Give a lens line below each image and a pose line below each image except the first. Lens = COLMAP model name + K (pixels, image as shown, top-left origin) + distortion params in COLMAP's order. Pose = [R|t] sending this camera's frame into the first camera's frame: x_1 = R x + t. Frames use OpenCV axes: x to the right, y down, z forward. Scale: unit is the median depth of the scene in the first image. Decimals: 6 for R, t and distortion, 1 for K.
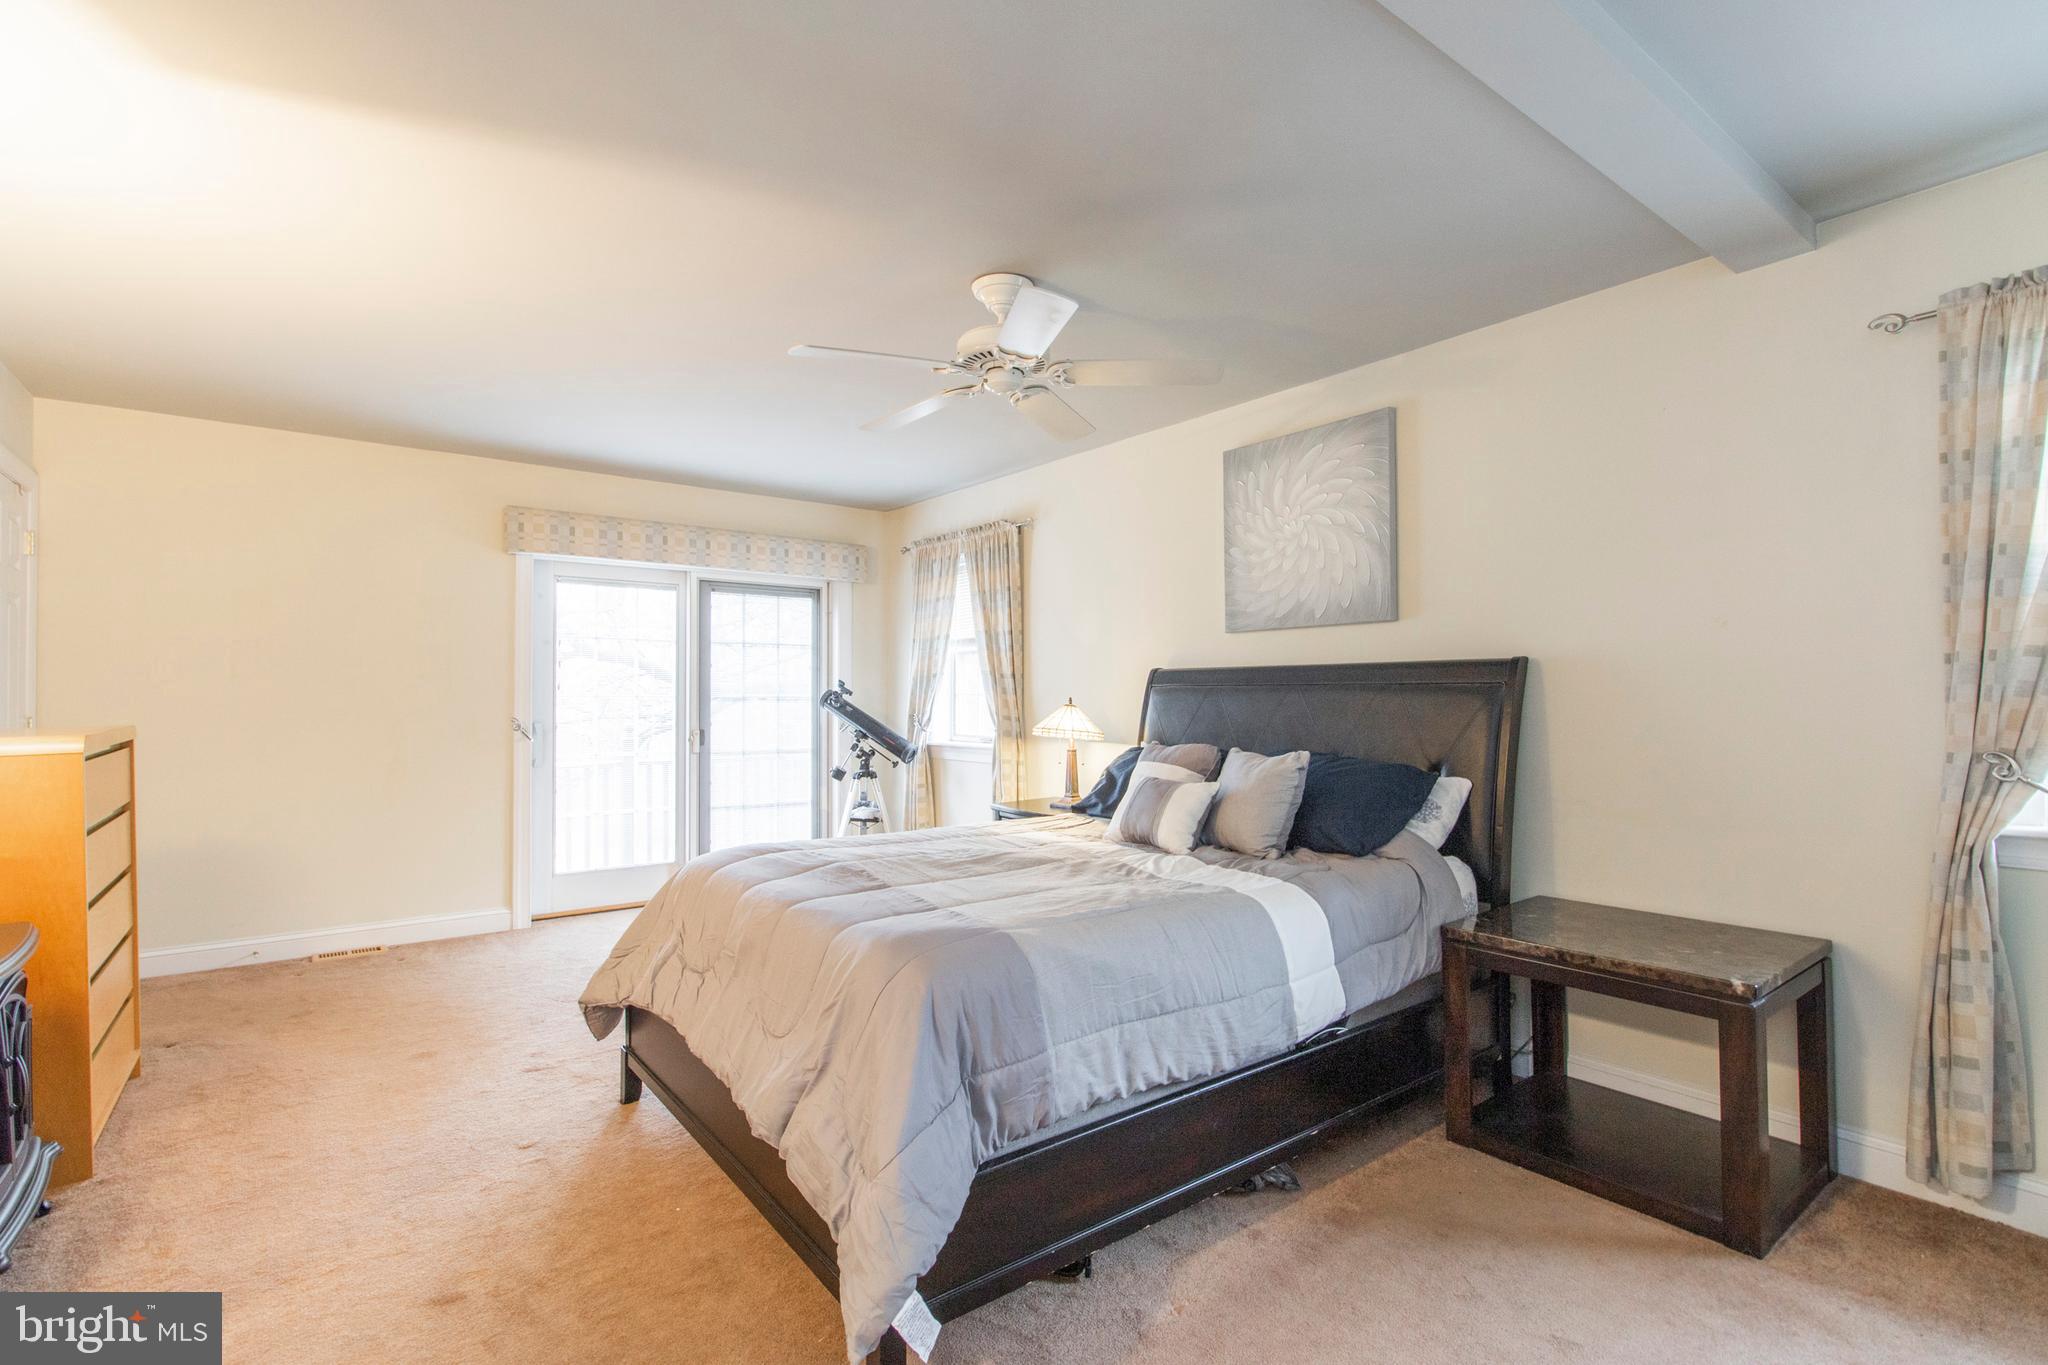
lens RADIAL K [[949.2, 0, 1015.5], [0, 949.2, 680.9], [0, 0, 1]] dist [0.001788, -0.000813]
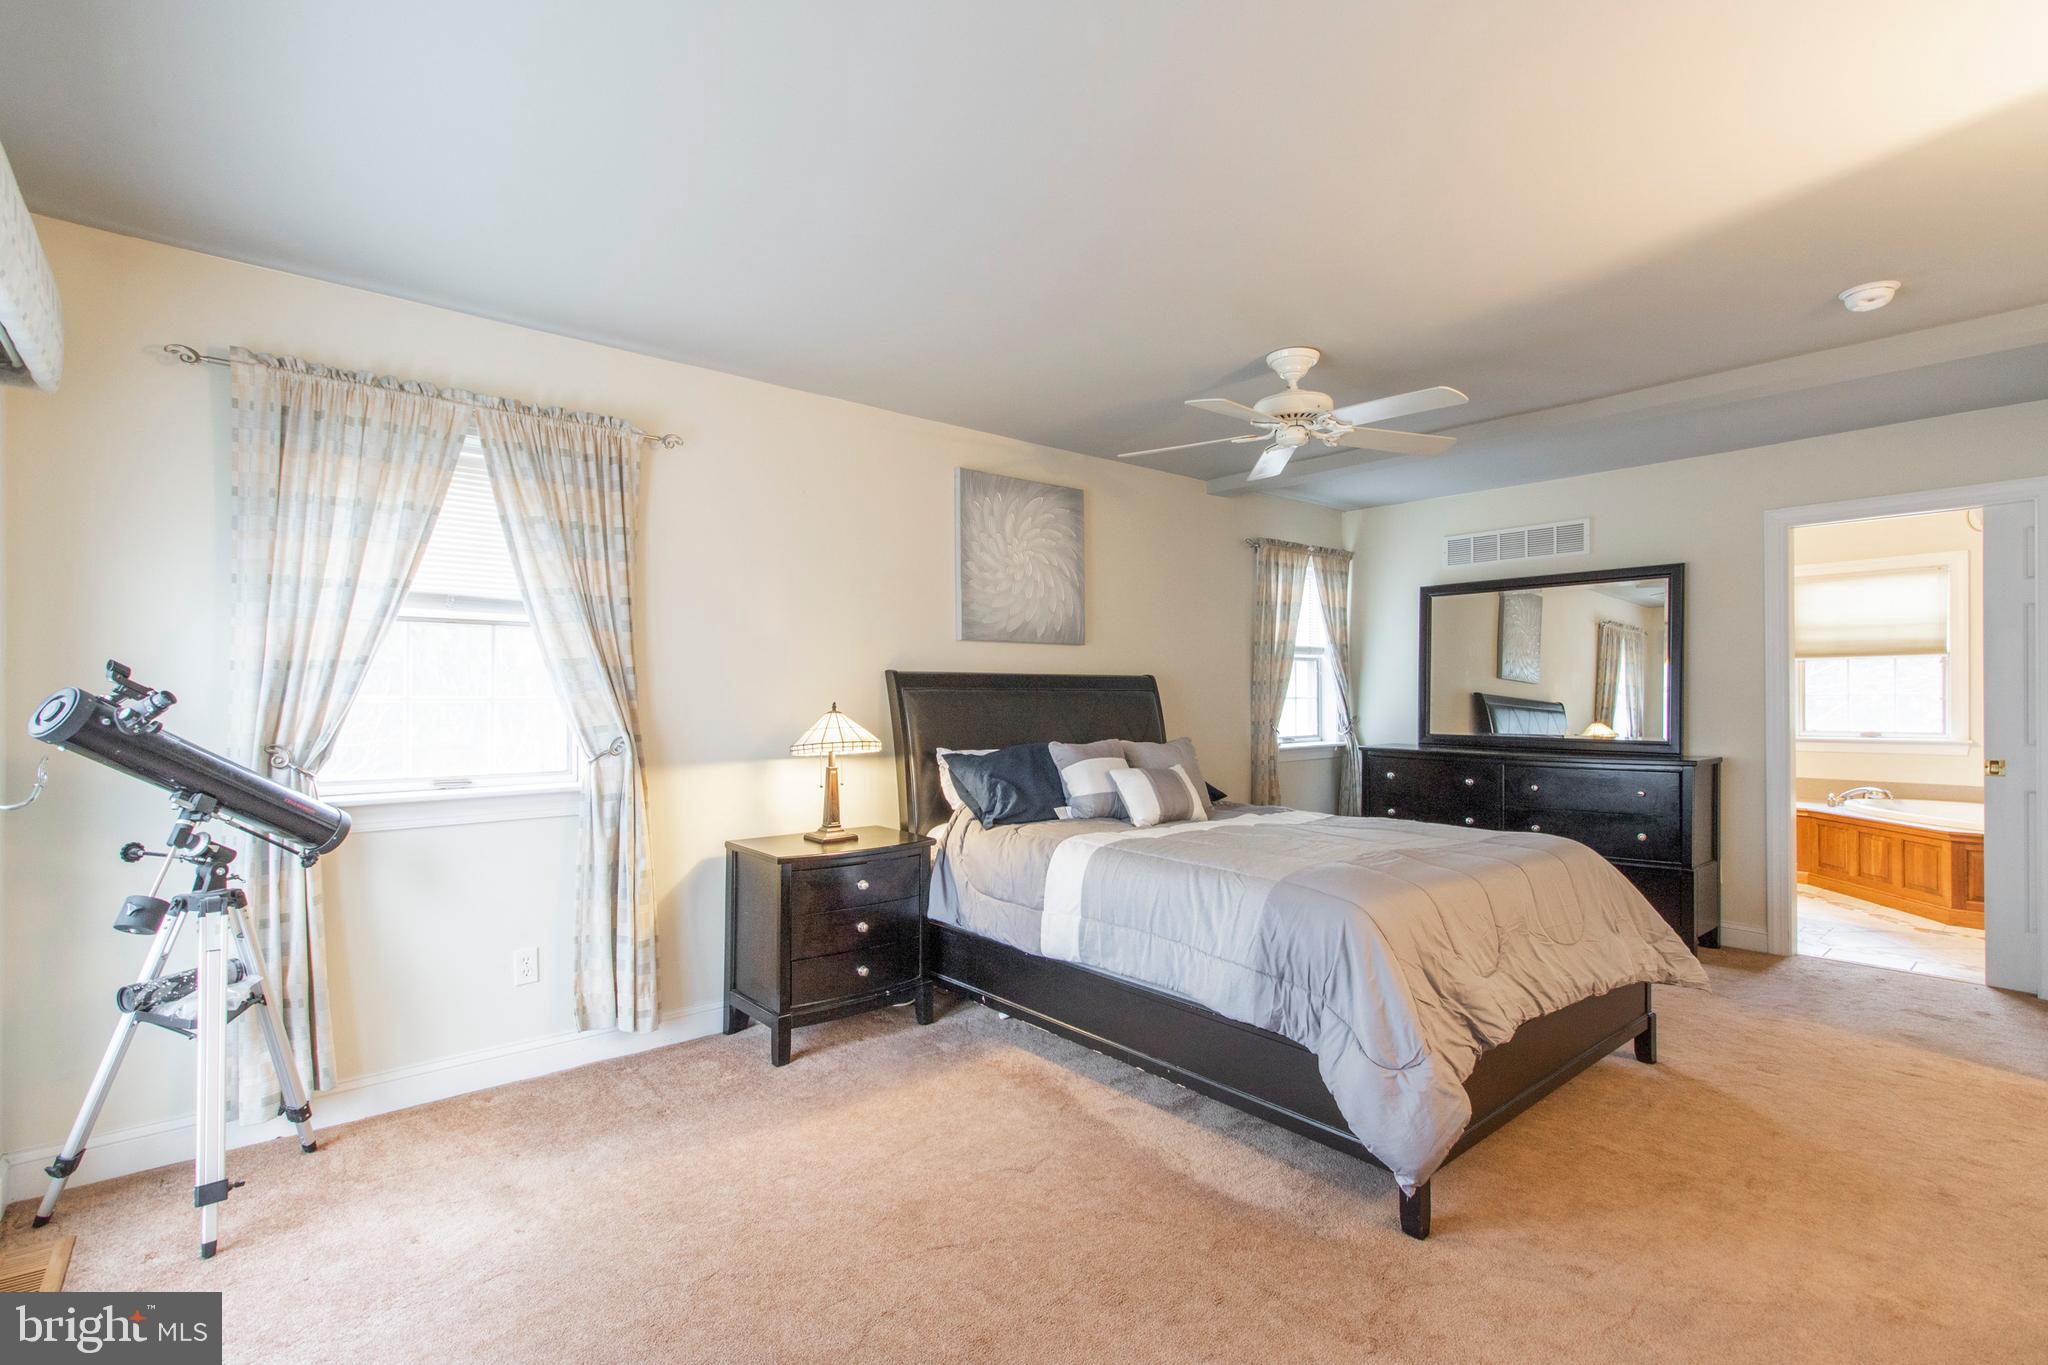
lens RADIAL K [[949.2, 0, 1014.9], [0, 949.2, 697.7], [0, 0, 1]] dist [0.001788, -0.000813]
pose [[-0.059347, 0.012149, 0.998163, -0.844622], [0.000098, 0.999926, -0.012165, 0.026487], [-0.998237, -0.000624, -0.059344, 1.017719]]
